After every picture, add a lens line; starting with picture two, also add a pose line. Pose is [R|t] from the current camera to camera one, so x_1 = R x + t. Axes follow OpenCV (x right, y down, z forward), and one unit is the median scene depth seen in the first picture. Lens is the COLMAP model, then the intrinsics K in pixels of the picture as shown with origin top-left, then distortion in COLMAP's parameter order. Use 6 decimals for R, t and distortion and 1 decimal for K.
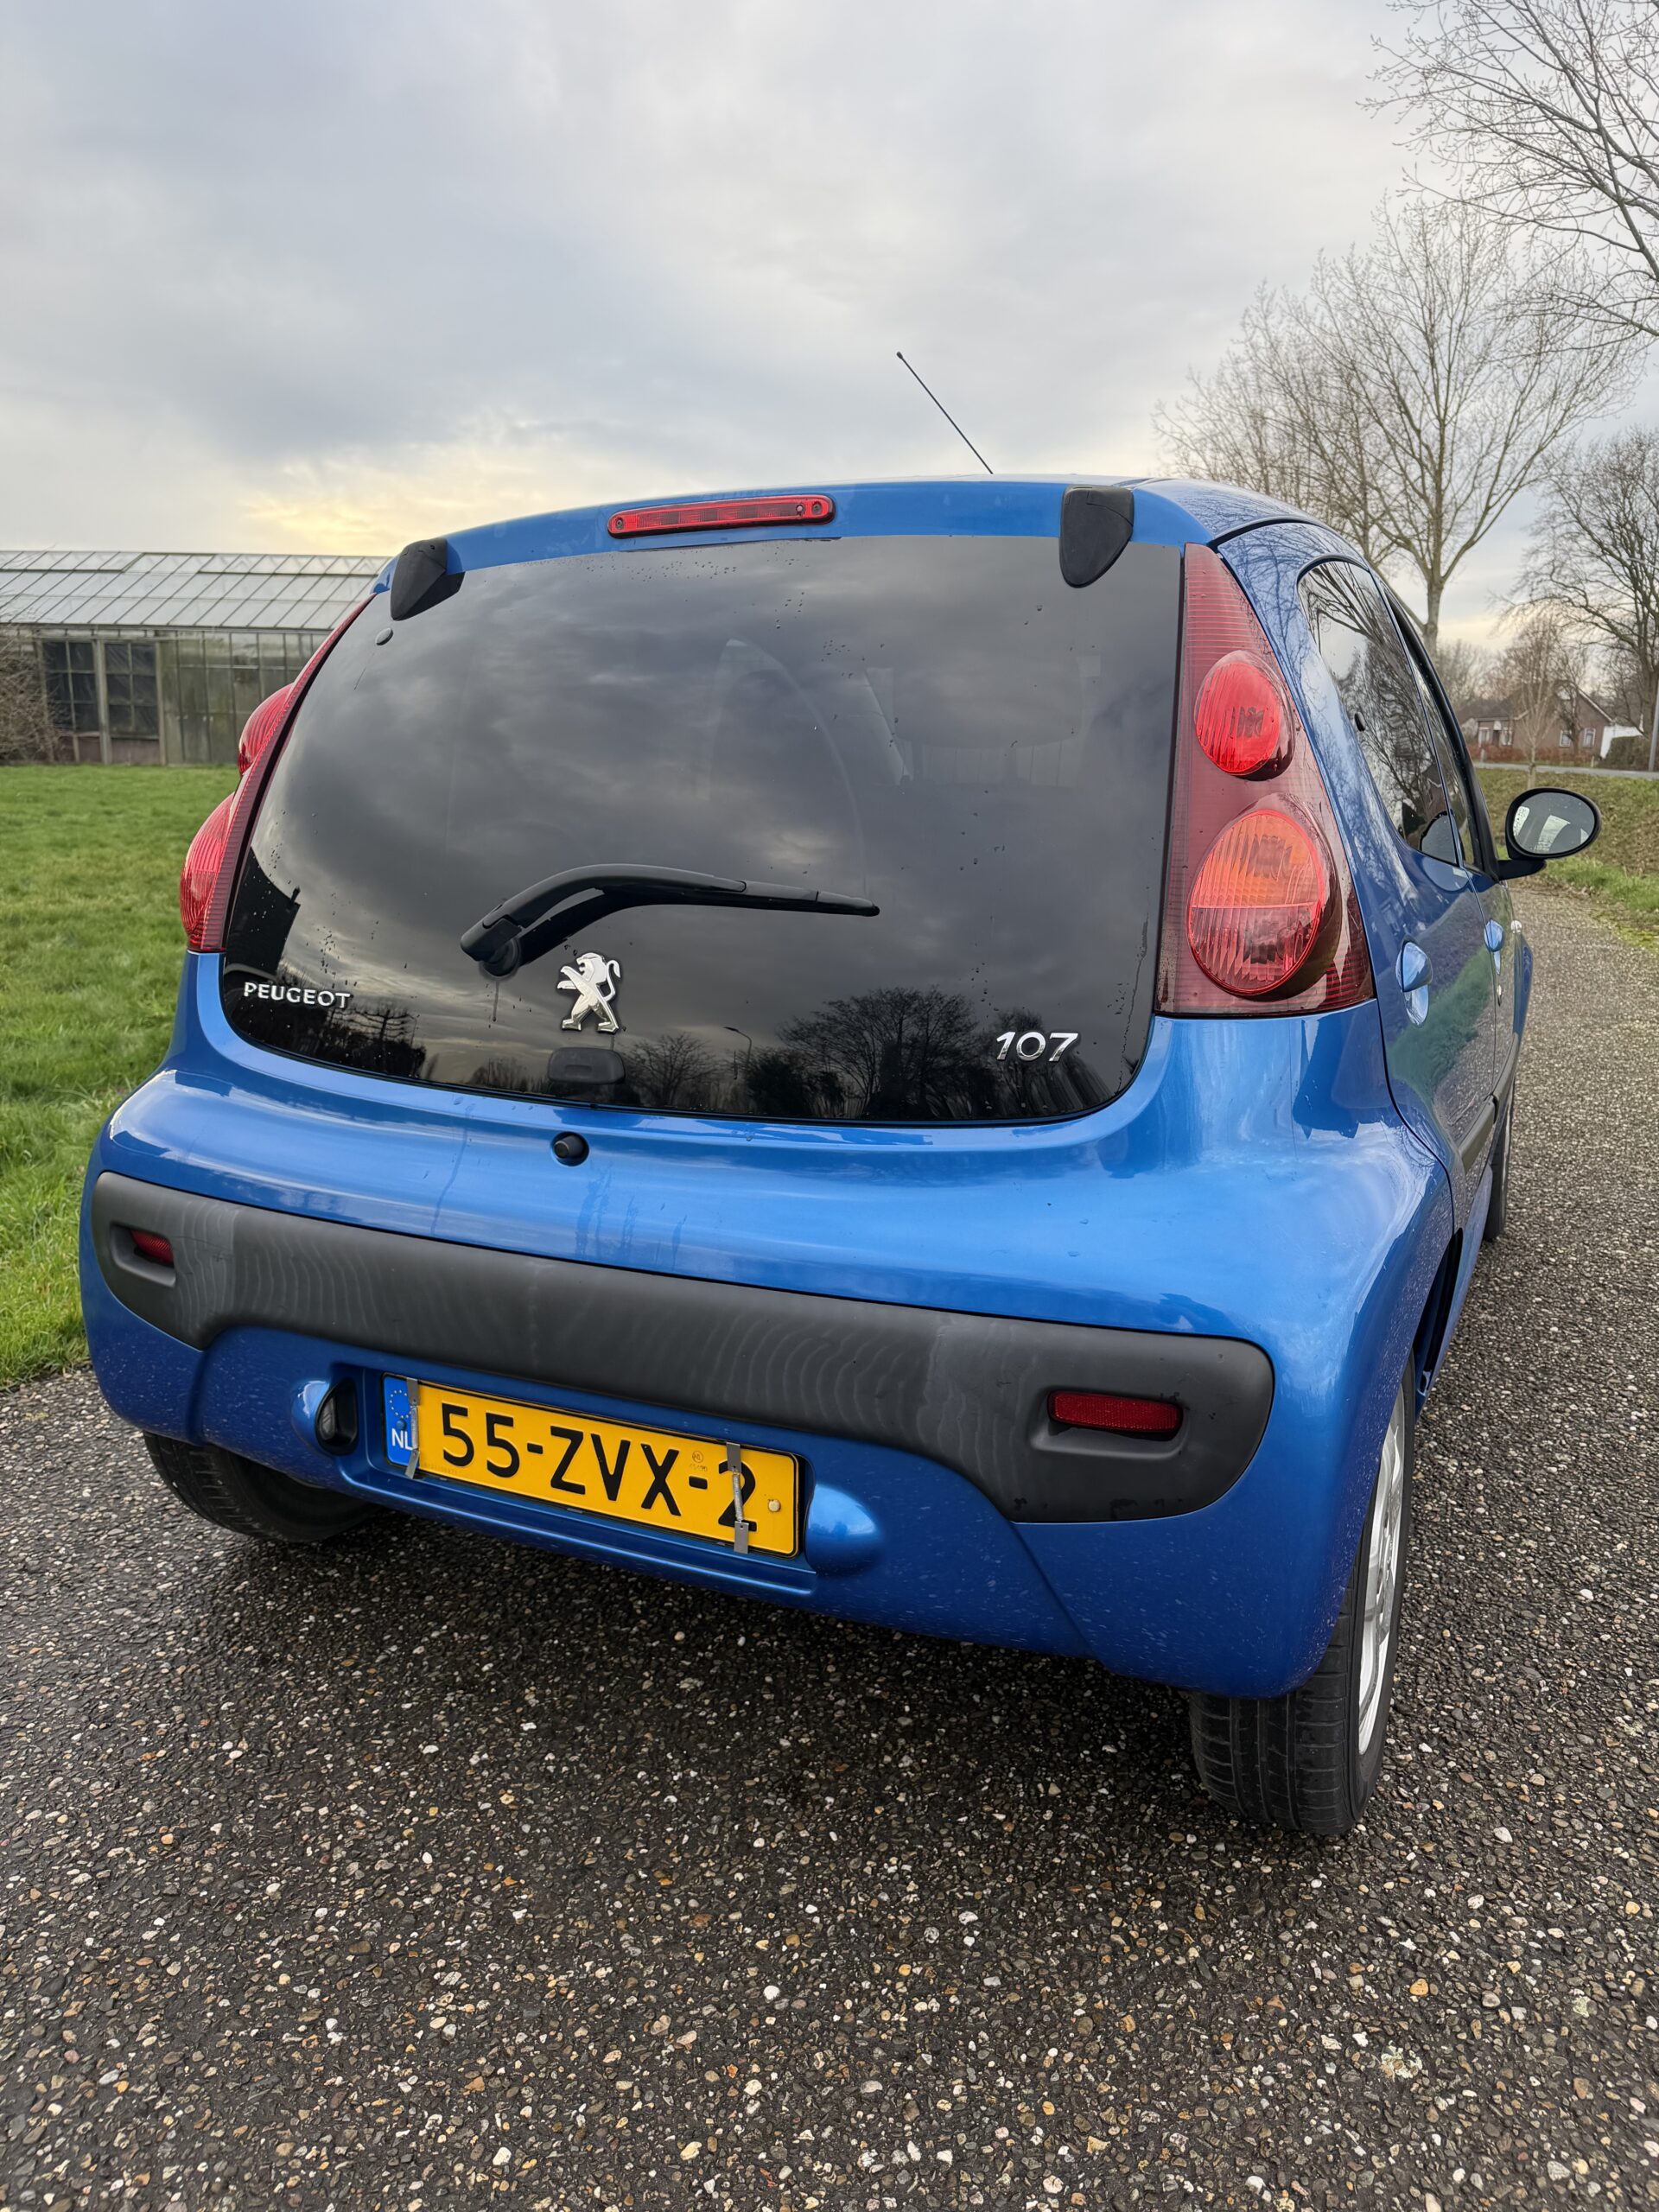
lens RADIAL K [[1552.4, 0, 829.5], [0, 1552.4, 1106.0], [0, 0, 1]] dist [0.003065, 0.002903]
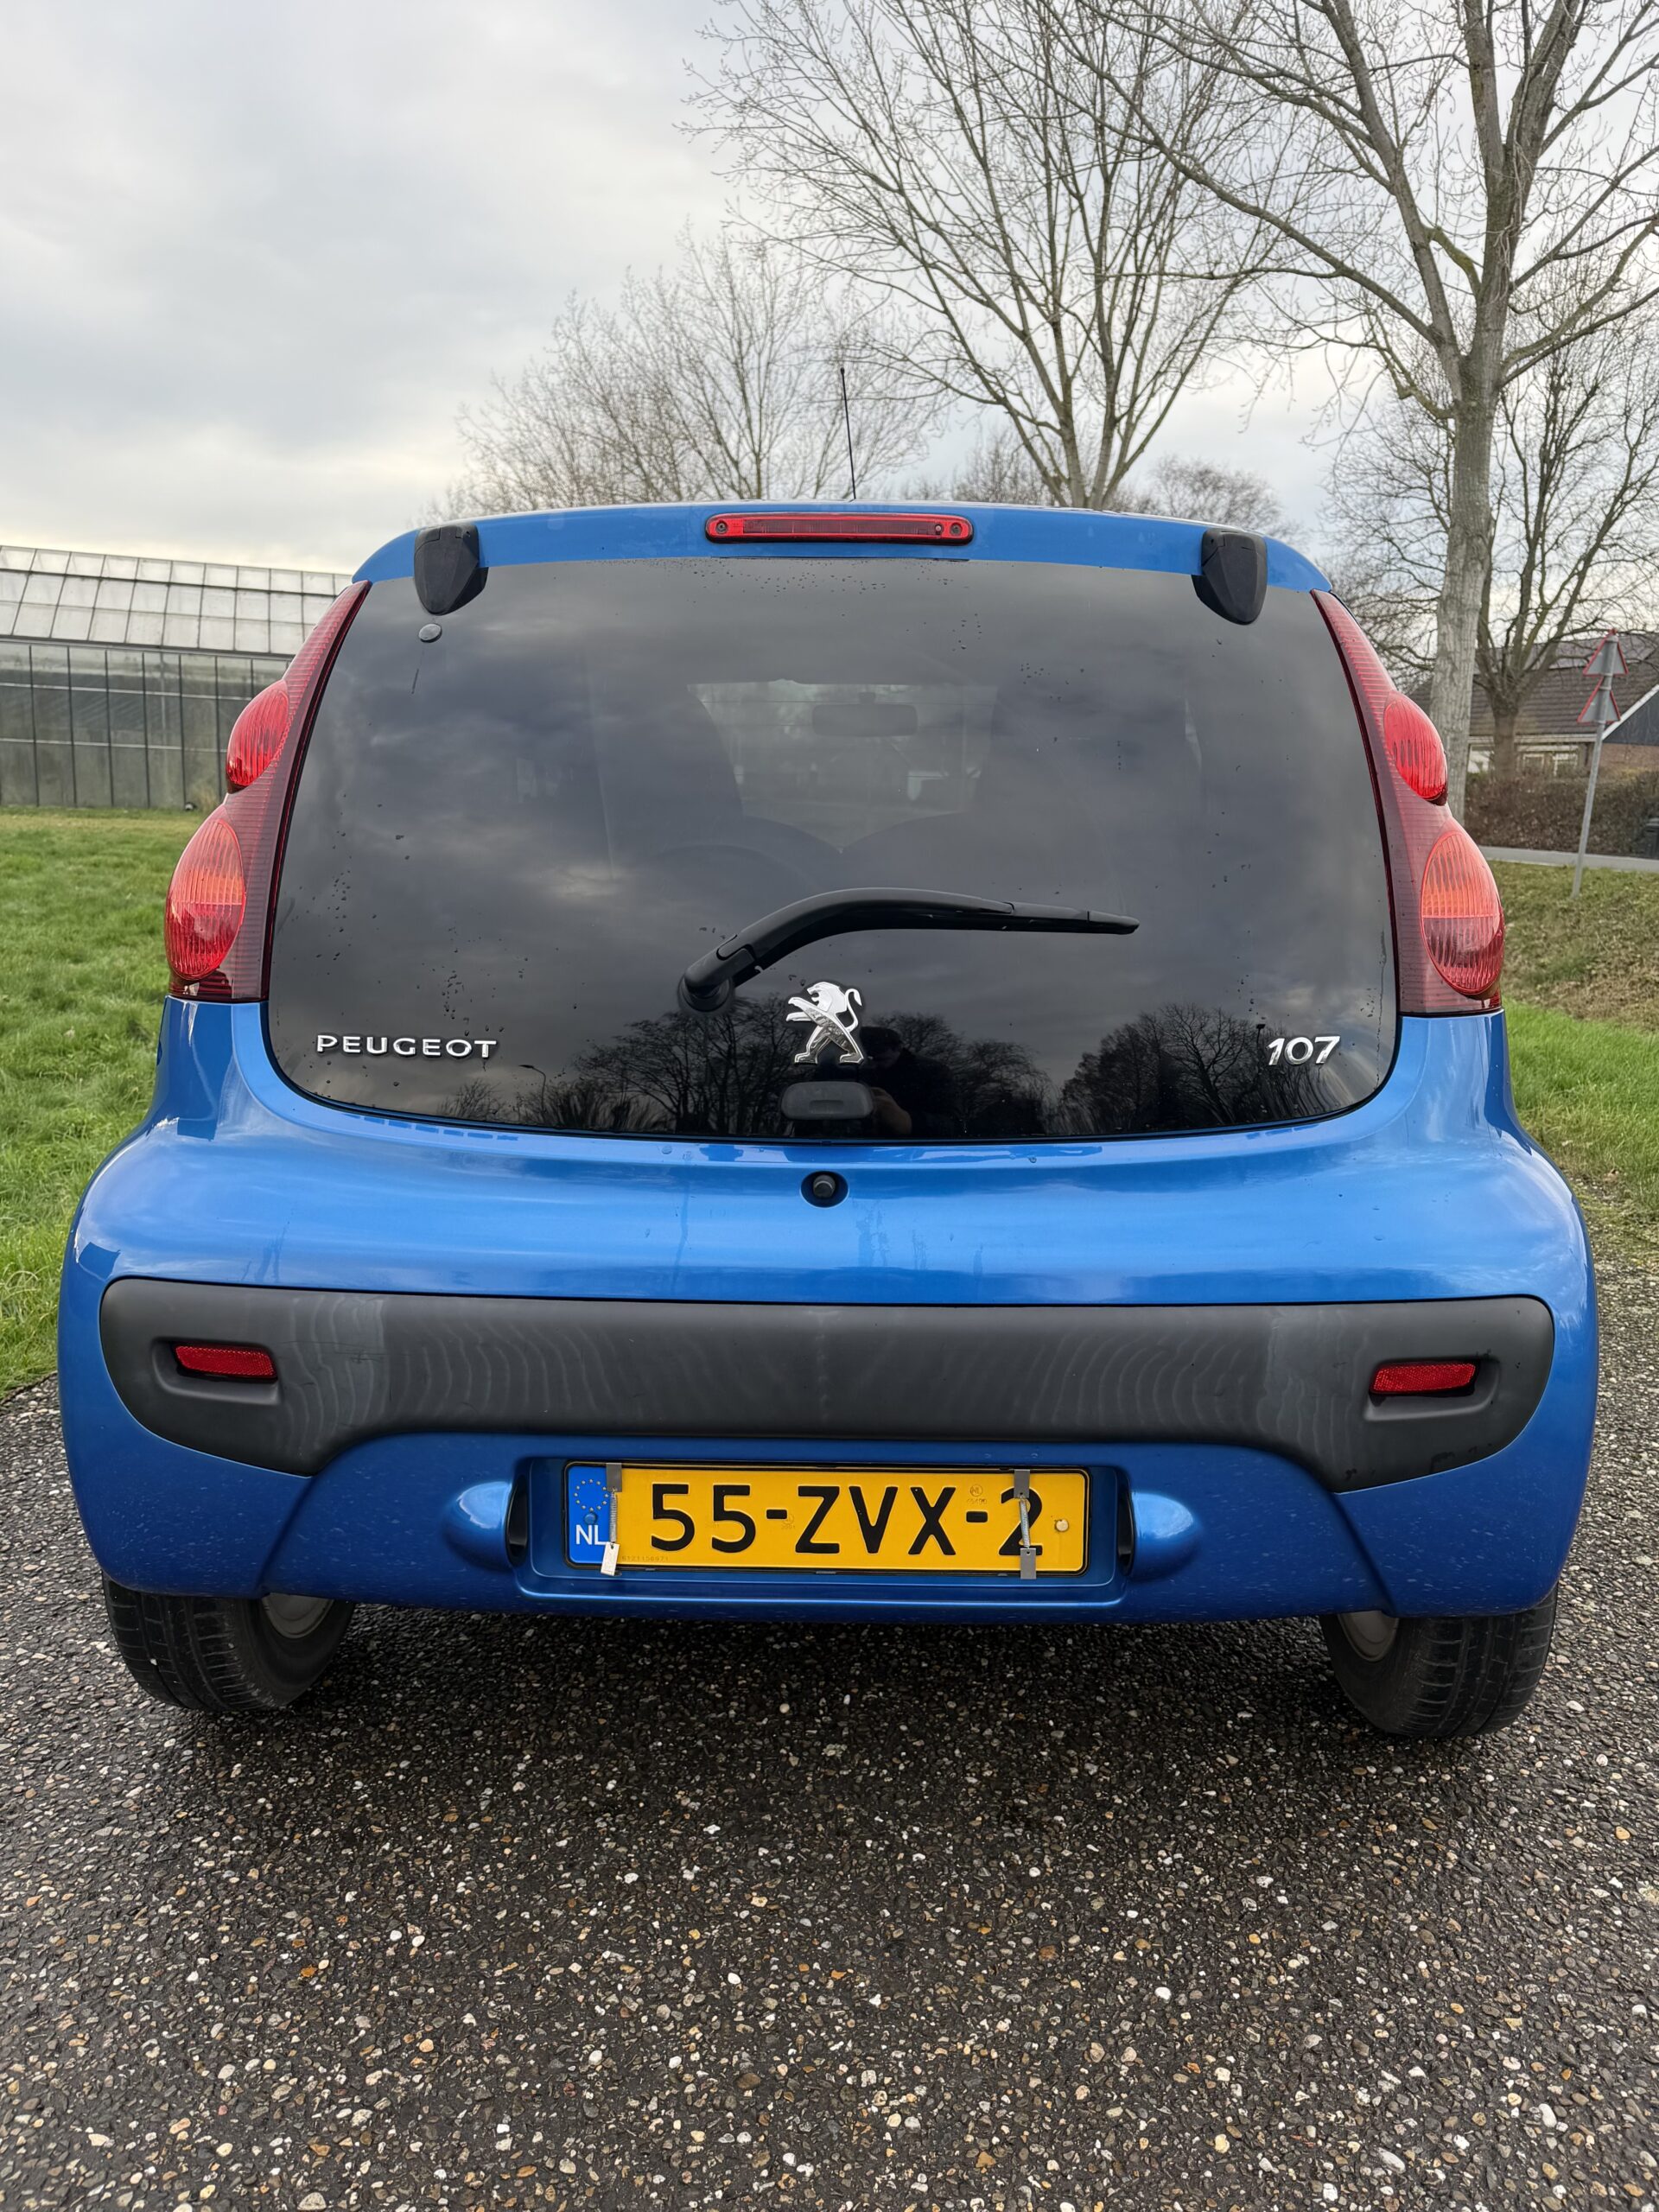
lens RADIAL K [[1630.5, 0, 937.7], [0, 1630.5, 1134.2], [0, 0, 1]] dist [0.023050, -0.010387]
pose [[0.901997, -0.061869, 0.427286, -0.528155], [0.067279, 0.997731, 0.002440, -0.003387], [-0.426468, 0.026547, 0.904113, 0.068040]]
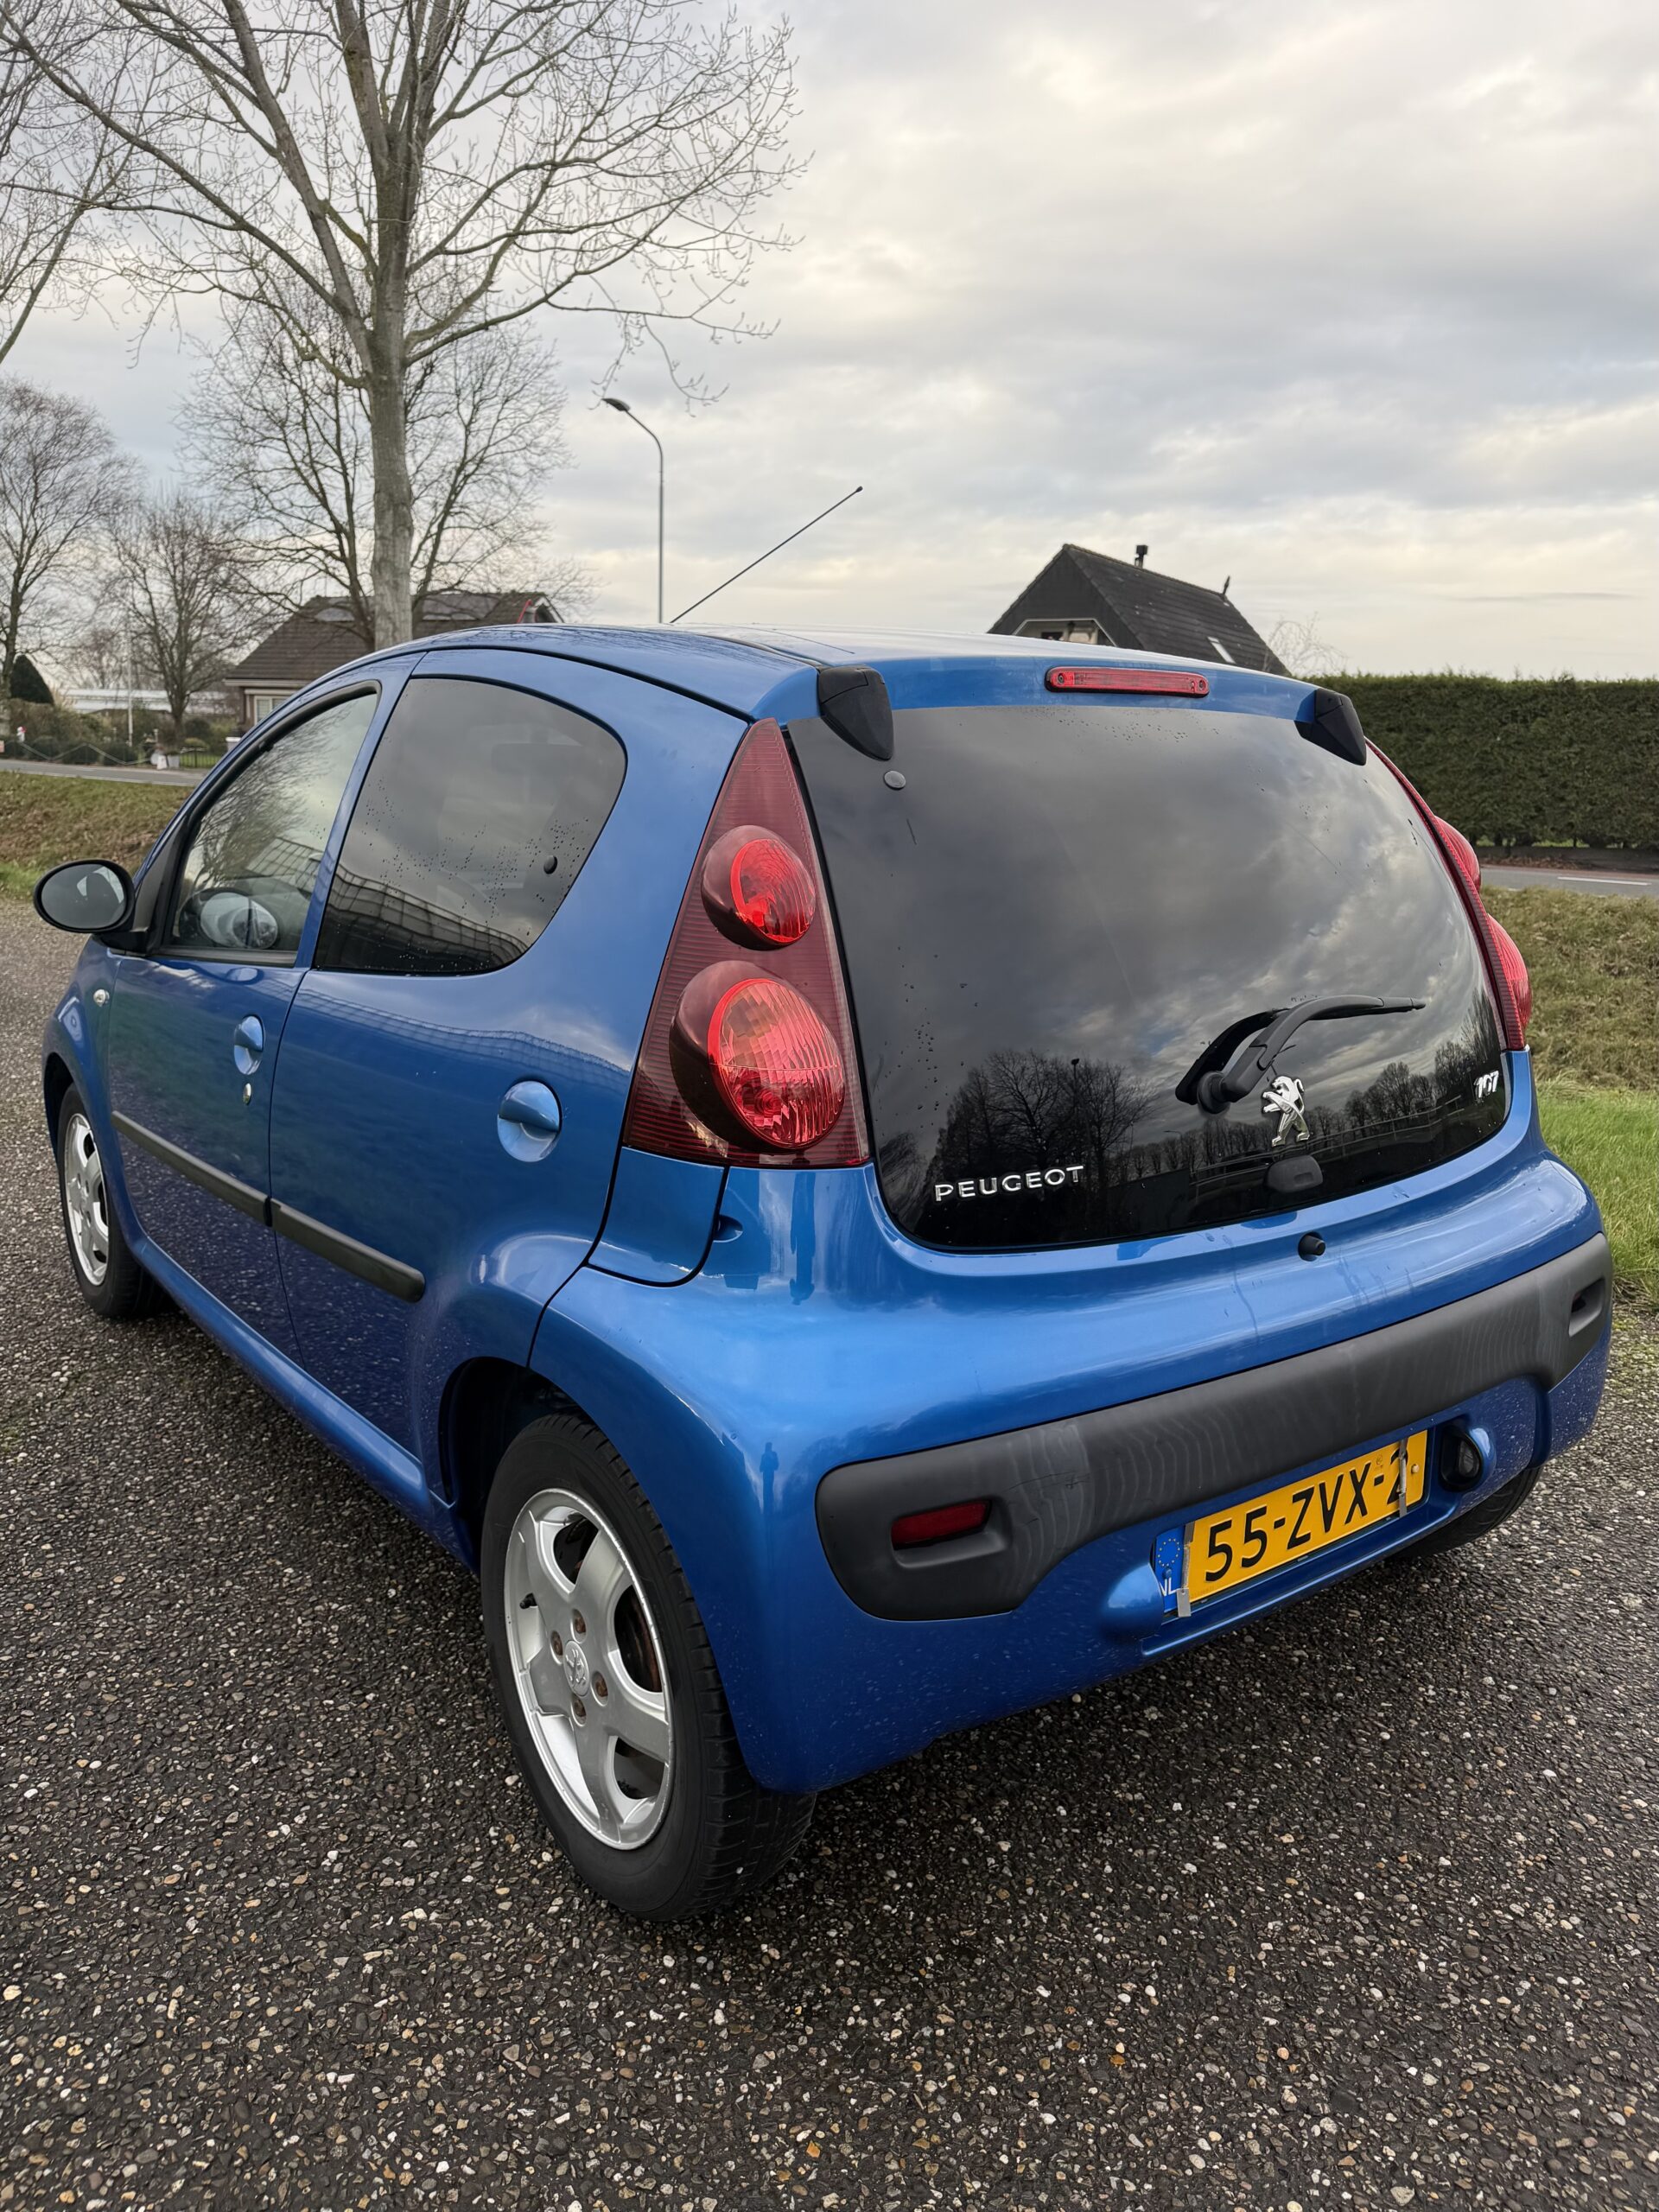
lens RADIAL K [[1552.4, 0, 829.5], [0, 1552.4, 1106.0], [0, 0, 1]] dist [0.003065, 0.002903]
pose [[0.481556, -0.171574, 0.859457, -1.300542], [0.162116, 0.981165, 0.105037, -0.251629], [-0.861291, 0.088750, 0.500301, 0.722445]]
